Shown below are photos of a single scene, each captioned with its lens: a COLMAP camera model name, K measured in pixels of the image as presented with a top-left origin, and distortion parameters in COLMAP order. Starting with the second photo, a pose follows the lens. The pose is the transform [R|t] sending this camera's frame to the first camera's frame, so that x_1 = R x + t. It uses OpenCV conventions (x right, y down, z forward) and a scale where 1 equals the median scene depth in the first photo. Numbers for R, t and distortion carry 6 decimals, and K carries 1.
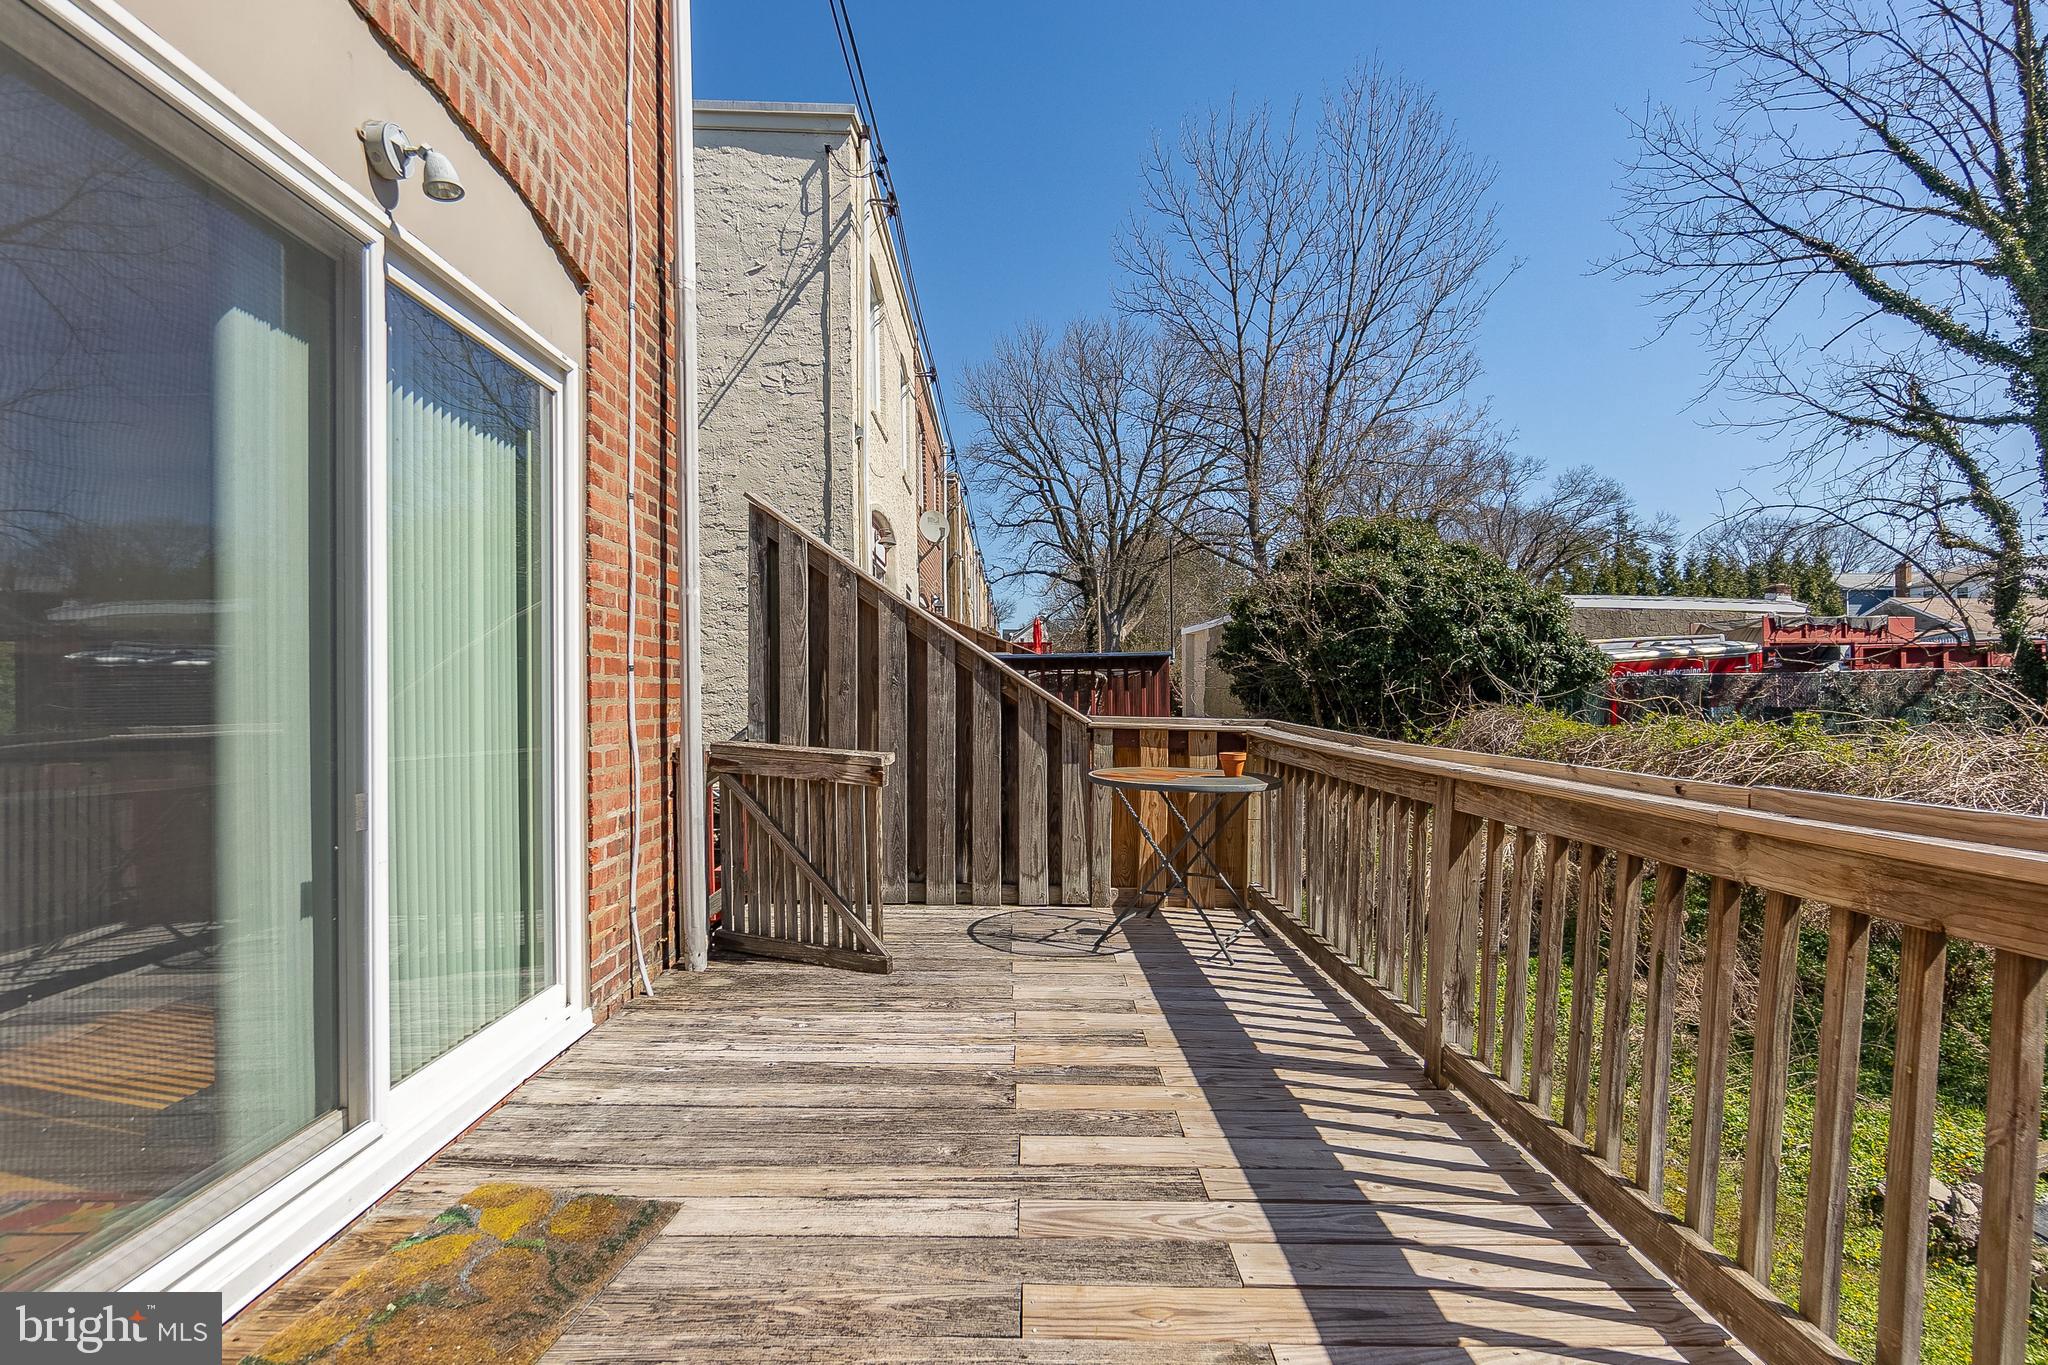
lens RADIAL K [[918.3, 0, 1039.7], [0, 918.3, 693.2], [0, 0, 1]] dist [-0.003553, 0.001846]
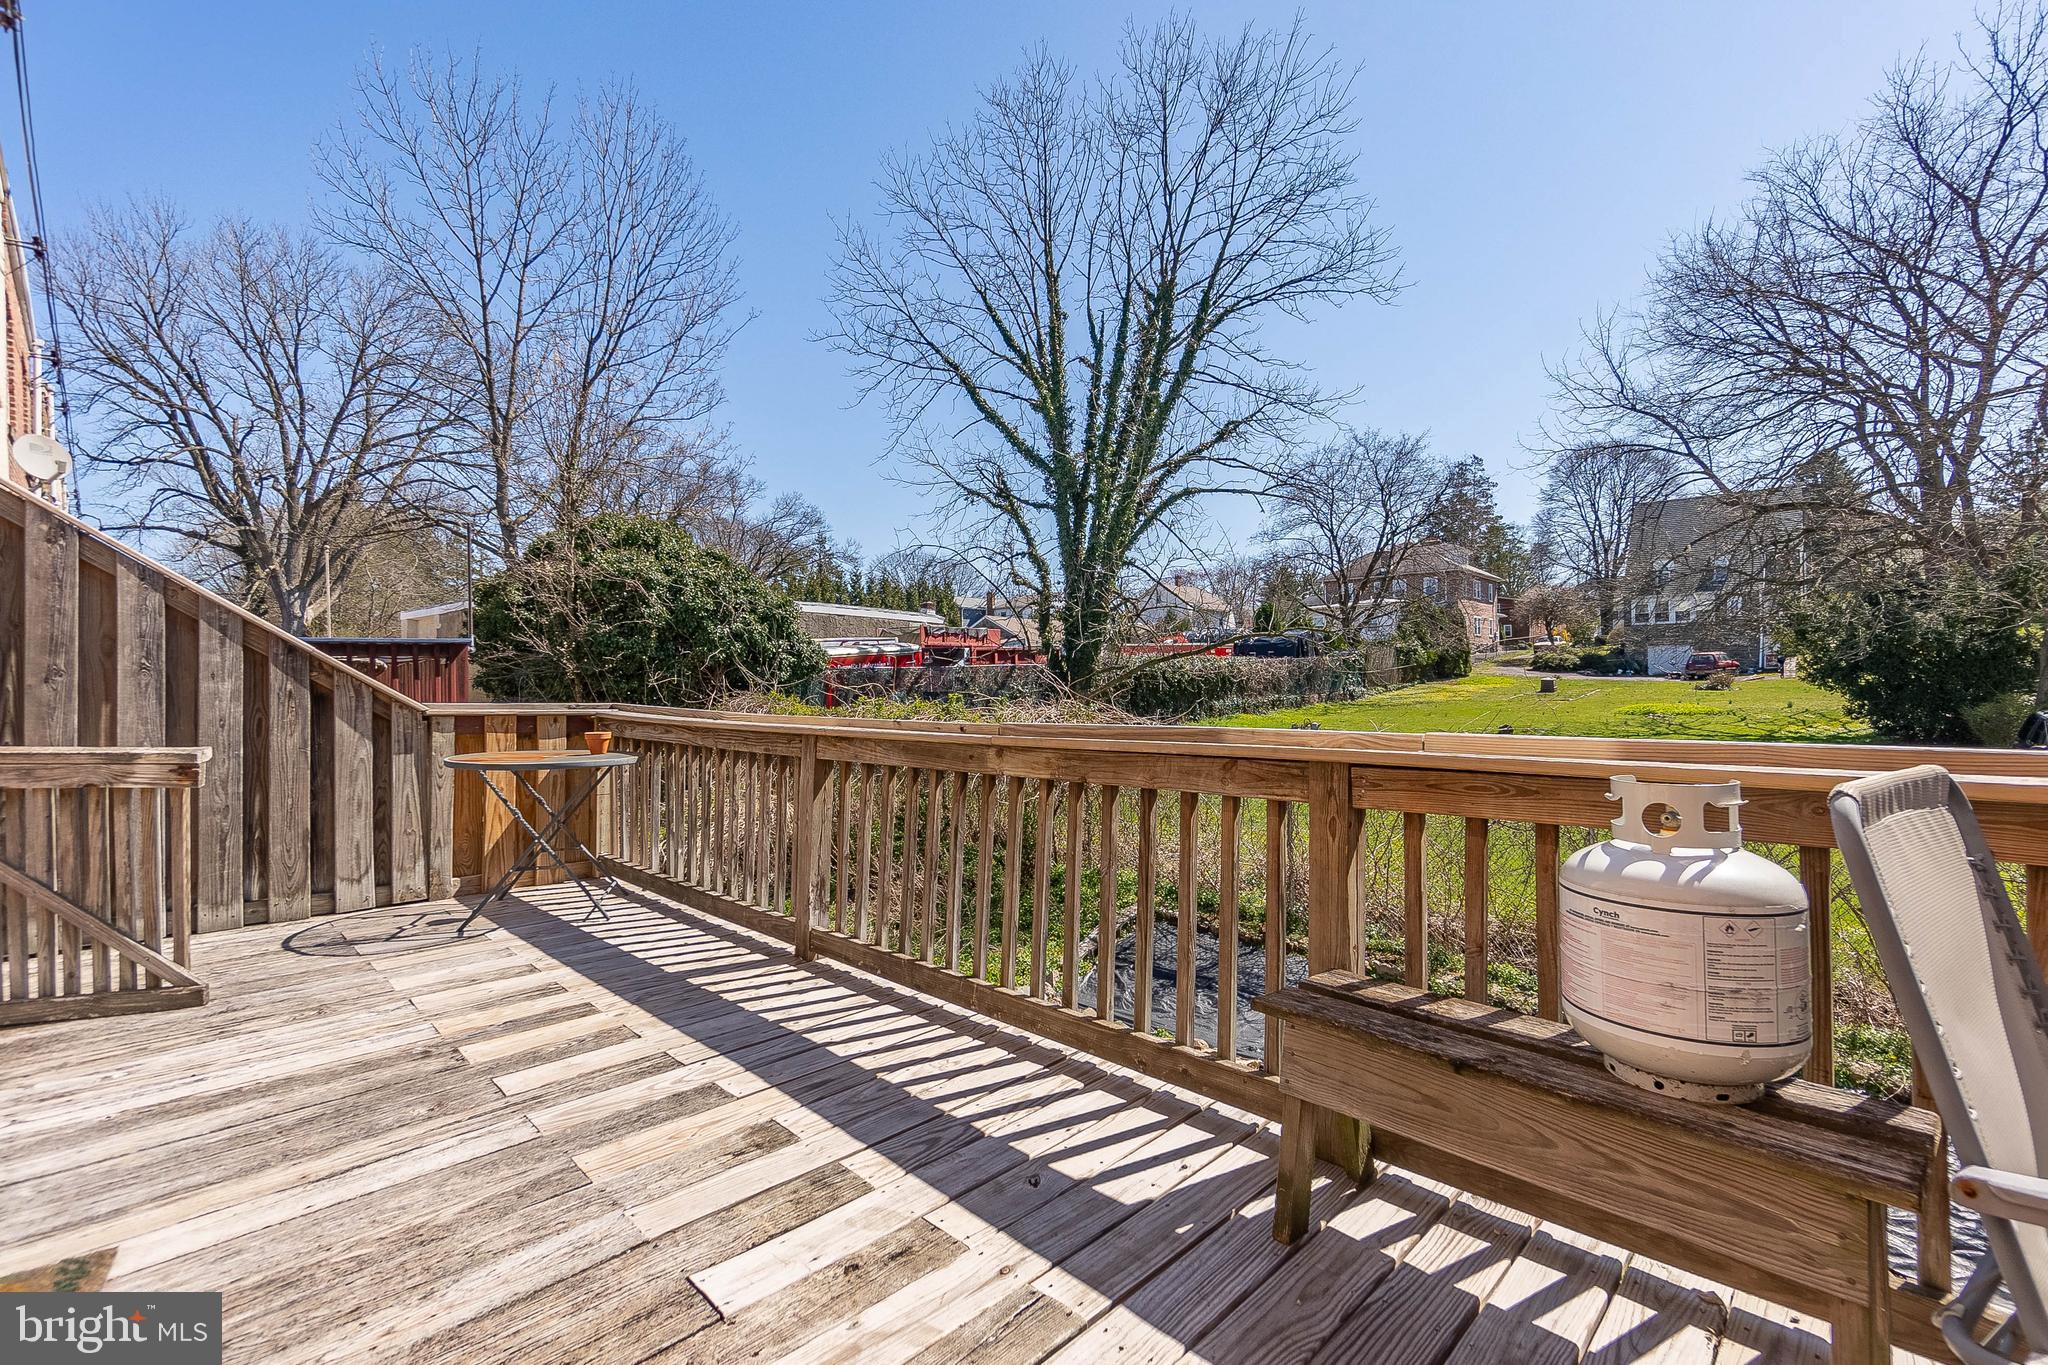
lens RADIAL K [[918.3, 0, 1011.3], [0, 918.3, 677.6], [0, 0, 1]] dist [-0.003553, 0.001846]
pose [[0.702870, -0.001331, 0.711317, -0.089131], [0.008836, 0.999937, -0.006861, 0.004476], [-0.711264, 0.011107, 0.702838, -0.051824]]
